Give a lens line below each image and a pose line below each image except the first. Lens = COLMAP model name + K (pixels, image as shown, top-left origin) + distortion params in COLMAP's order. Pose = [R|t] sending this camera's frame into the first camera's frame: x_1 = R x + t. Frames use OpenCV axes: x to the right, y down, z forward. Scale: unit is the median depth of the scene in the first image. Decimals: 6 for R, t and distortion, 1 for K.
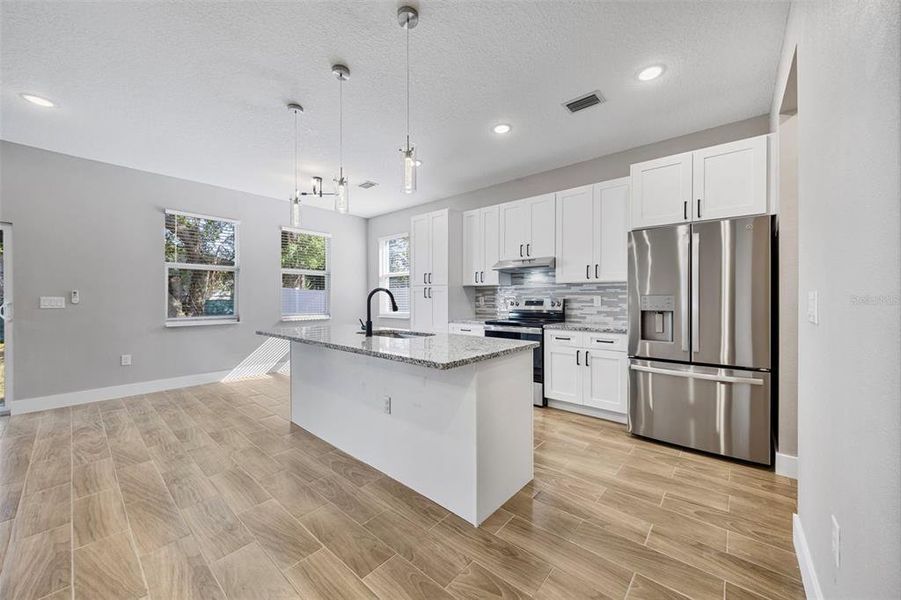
lens RADIAL K [[330.7, 0, 450.5], [0, 330.7, 300.0], [0, 0, 1]] dist [-0.004937, -0.000128]
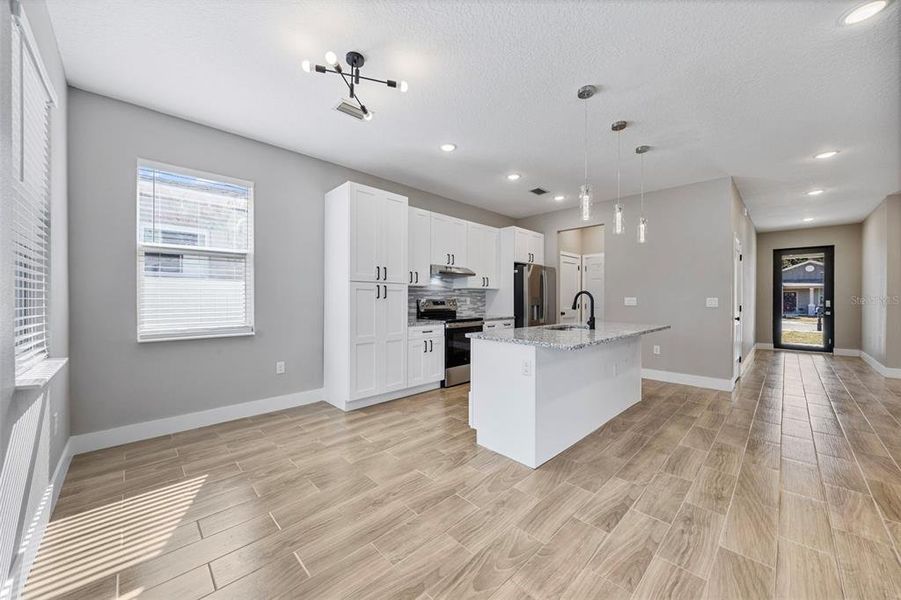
lens RADIAL K [[330.7, 0, 450.5], [0, 330.7, 300.0], [0, 0, 1]] dist [-0.004937, -0.000128]
pose [[0.086400, -0.002175, 0.996258, -1.054227], [0.003128, 0.999993, 0.001912, -0.004598], [-0.996256, 0.002952, 0.086407, 0.968650]]
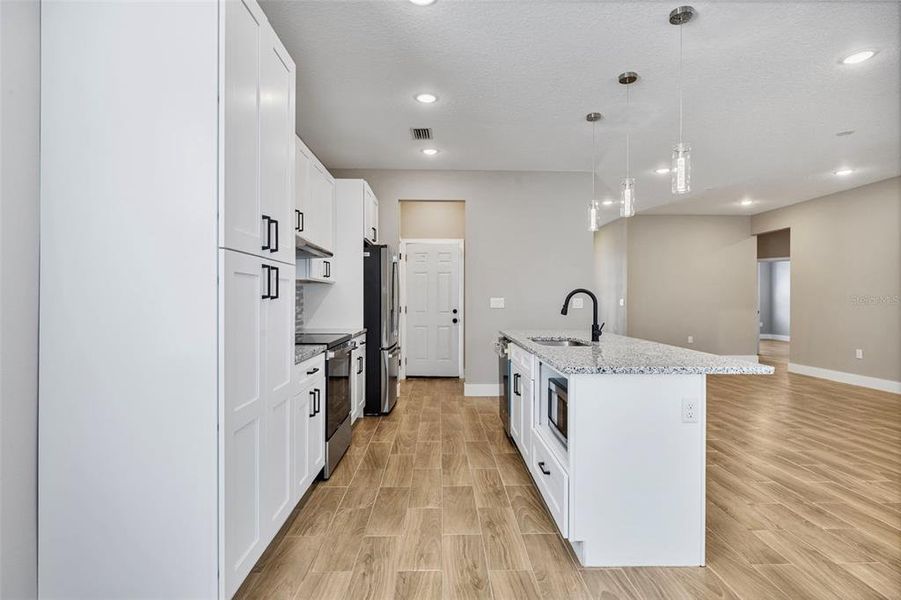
lens RADIAL K [[444.9, 0, 450.5], [0, 444.9, 300.0], [0, 0, 1]] dist [-0.001117, 0.000133]
pose [[-0.676160, -0.001074, 0.736754, -0.605736], [0.002046, 0.999992, 0.003335, -0.008257], [-0.736752, 0.003763, -0.676153, 1.455352]]
